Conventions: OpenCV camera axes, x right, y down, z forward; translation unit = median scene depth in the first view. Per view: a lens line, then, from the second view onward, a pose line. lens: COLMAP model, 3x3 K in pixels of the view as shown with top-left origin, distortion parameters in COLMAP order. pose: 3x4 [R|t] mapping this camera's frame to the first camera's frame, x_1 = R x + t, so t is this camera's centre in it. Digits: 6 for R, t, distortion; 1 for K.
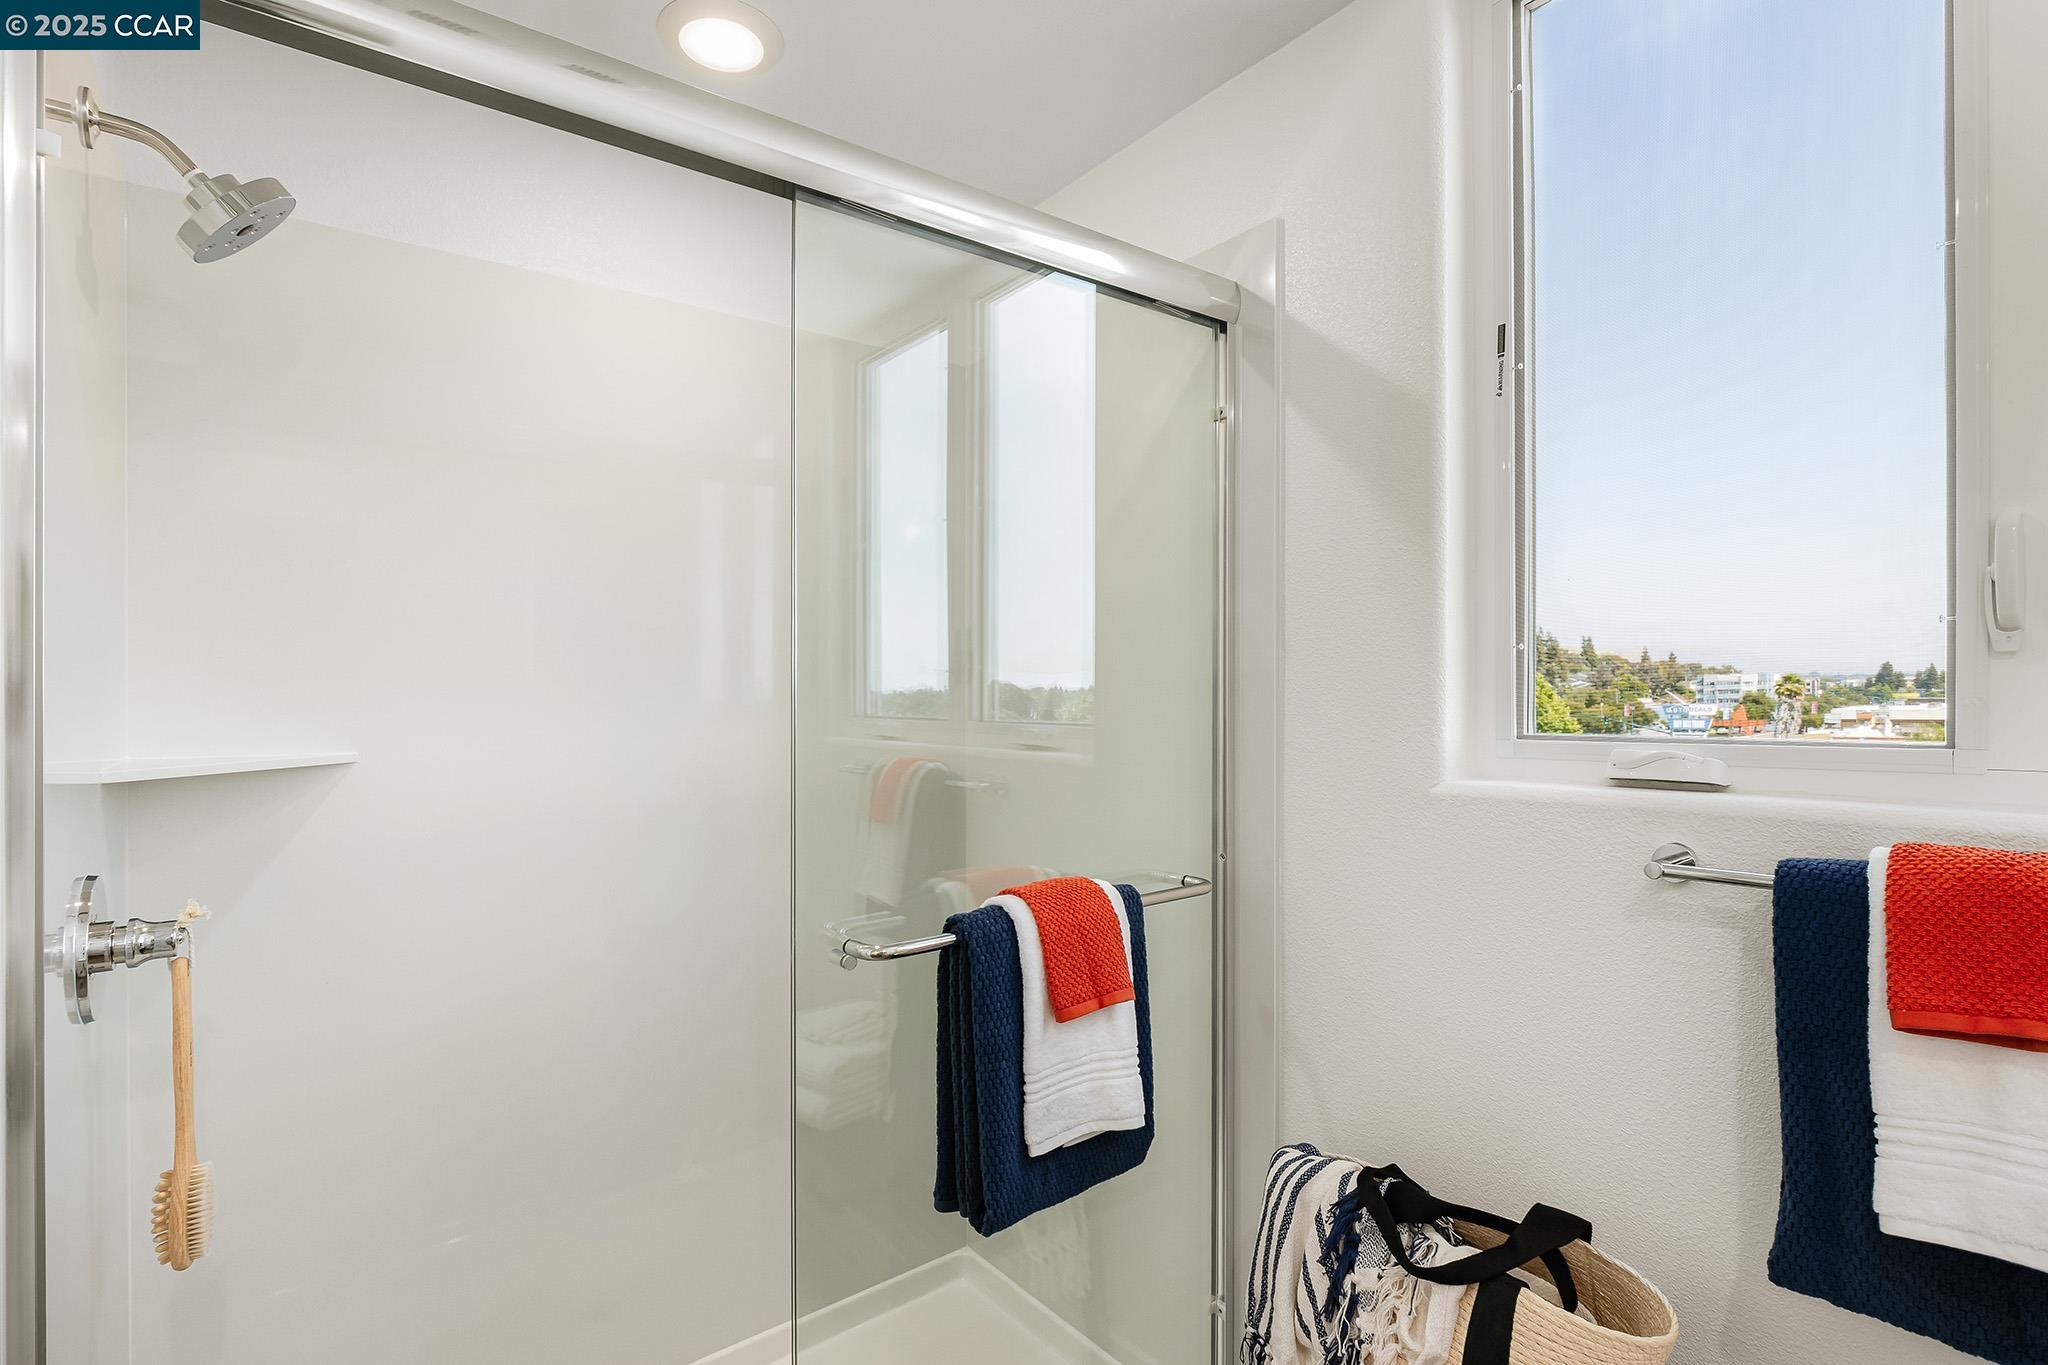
lens RADIAL K [[971.7, 0, 1041.9], [0, 971.7, 693.3], [0, 0, 1]] dist [0.001910, -0.001244]
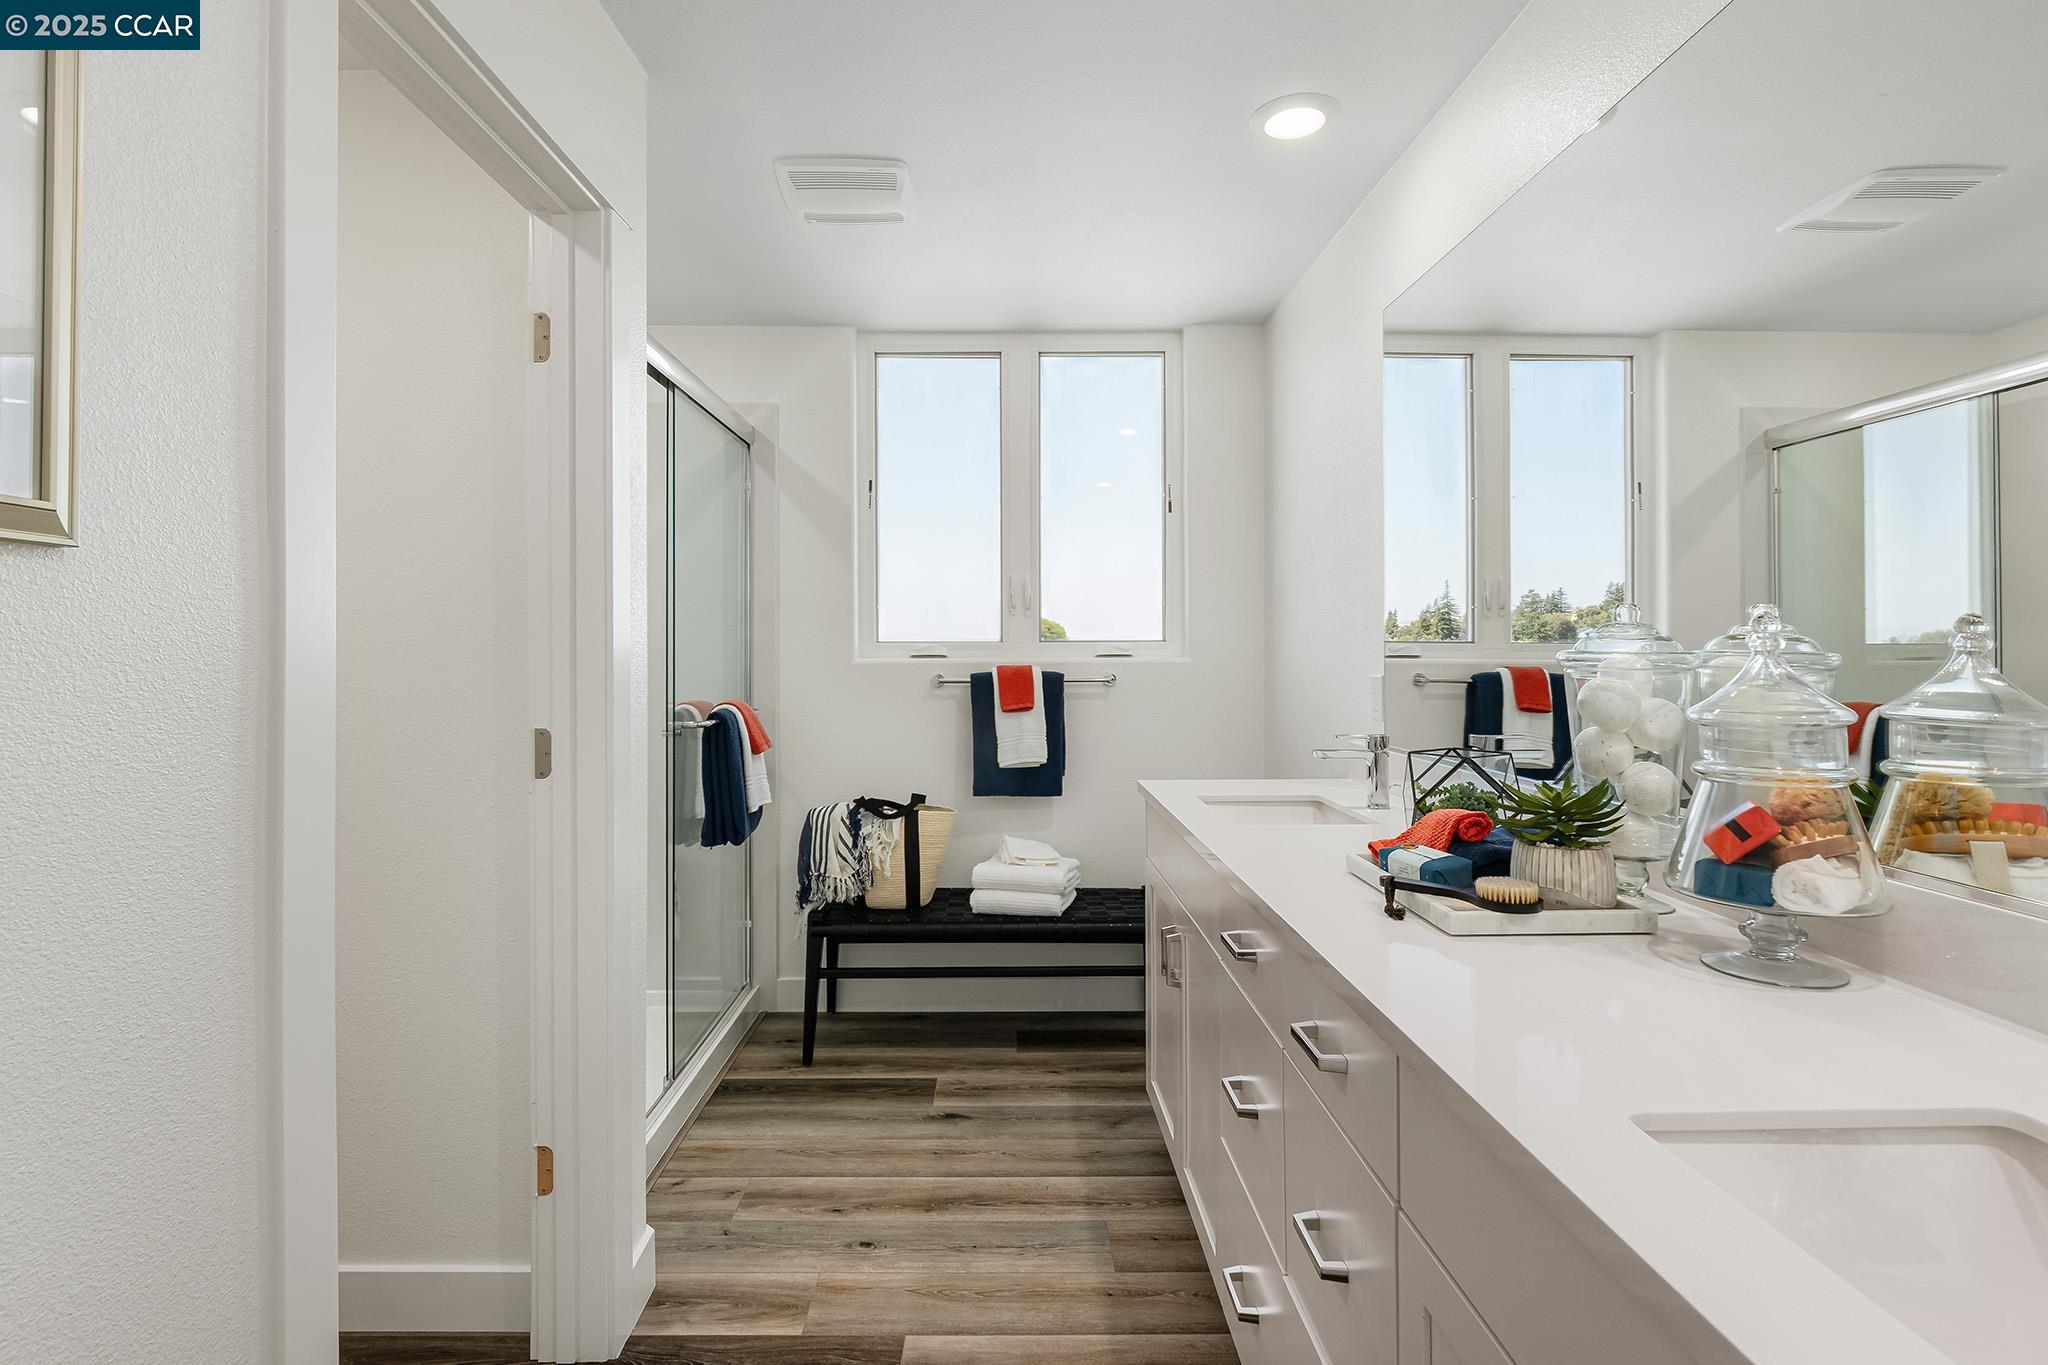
lens RADIAL K [[971.7, 0, 1017.4], [0, 971.7, 664.8], [0, 0, 1]] dist [0.001910, -0.001244]
pose [[0.580029, 0.011271, 0.814518, -1.641459], [-0.003959, 0.999931, -0.011017, 0.155708], [-0.814587, 0.003165, 0.580033, -0.936941]]
